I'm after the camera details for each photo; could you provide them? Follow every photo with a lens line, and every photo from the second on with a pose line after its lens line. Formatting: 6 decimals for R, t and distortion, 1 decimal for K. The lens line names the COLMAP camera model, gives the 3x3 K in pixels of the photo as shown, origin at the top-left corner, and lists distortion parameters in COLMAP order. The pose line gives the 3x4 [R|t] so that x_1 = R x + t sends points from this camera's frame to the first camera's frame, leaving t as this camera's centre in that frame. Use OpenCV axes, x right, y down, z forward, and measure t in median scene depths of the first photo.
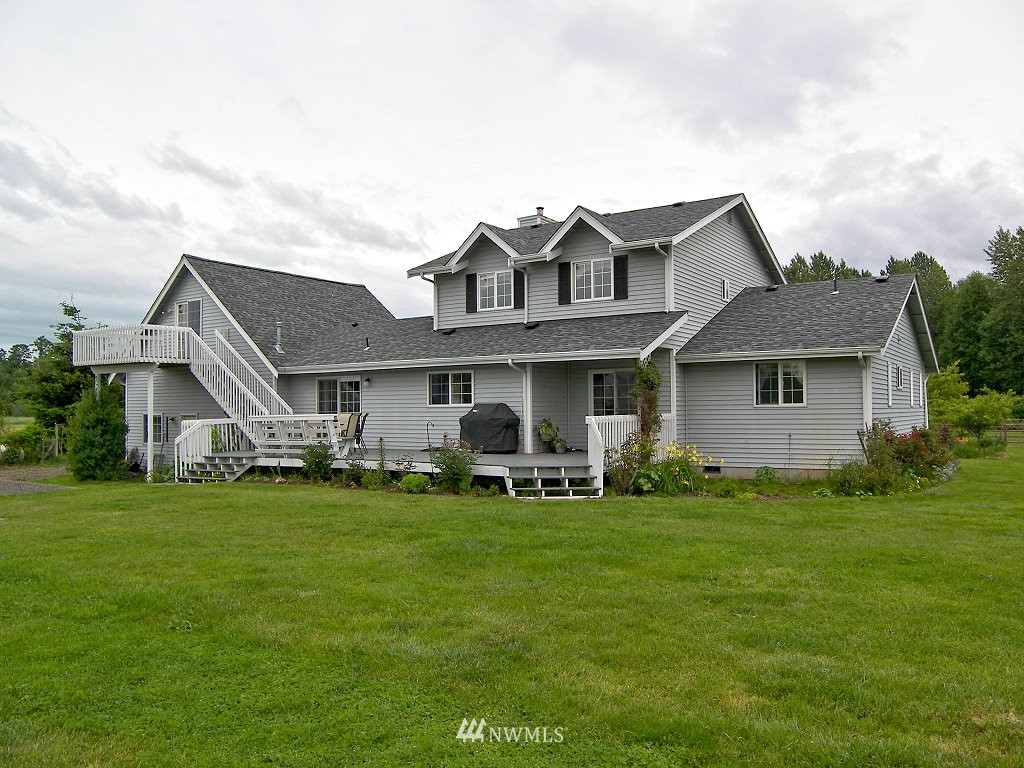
lens RADIAL K [[805.0, 0, 512.0], [0, 805.0, 384.0], [0, 0, 1]] dist [-0.014360, 0.002650]
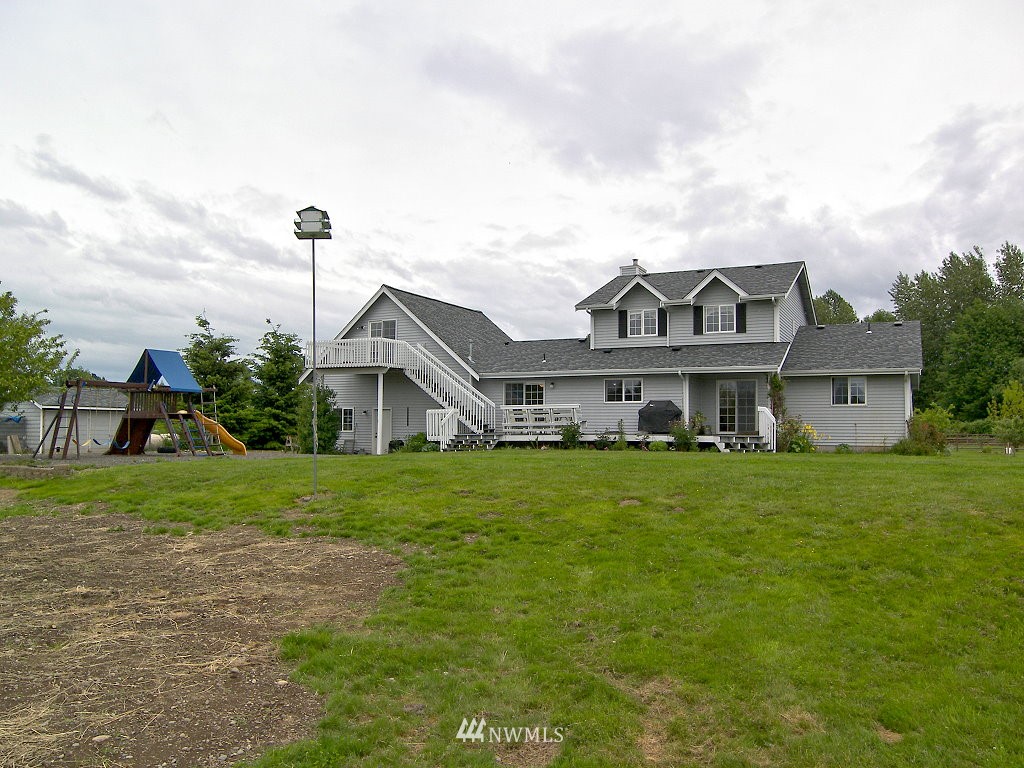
lens RADIAL K [[781.8, 0, 512.0], [0, 781.8, 384.0], [0, 0, 1]] dist [0.028161, -0.000176]
pose [[0.986030, 0.020861, 0.165254, -0.471881], [-0.018316, 0.999689, -0.016907, 0.019962], [-0.165555, 0.013644, 0.986106, -0.324723]]
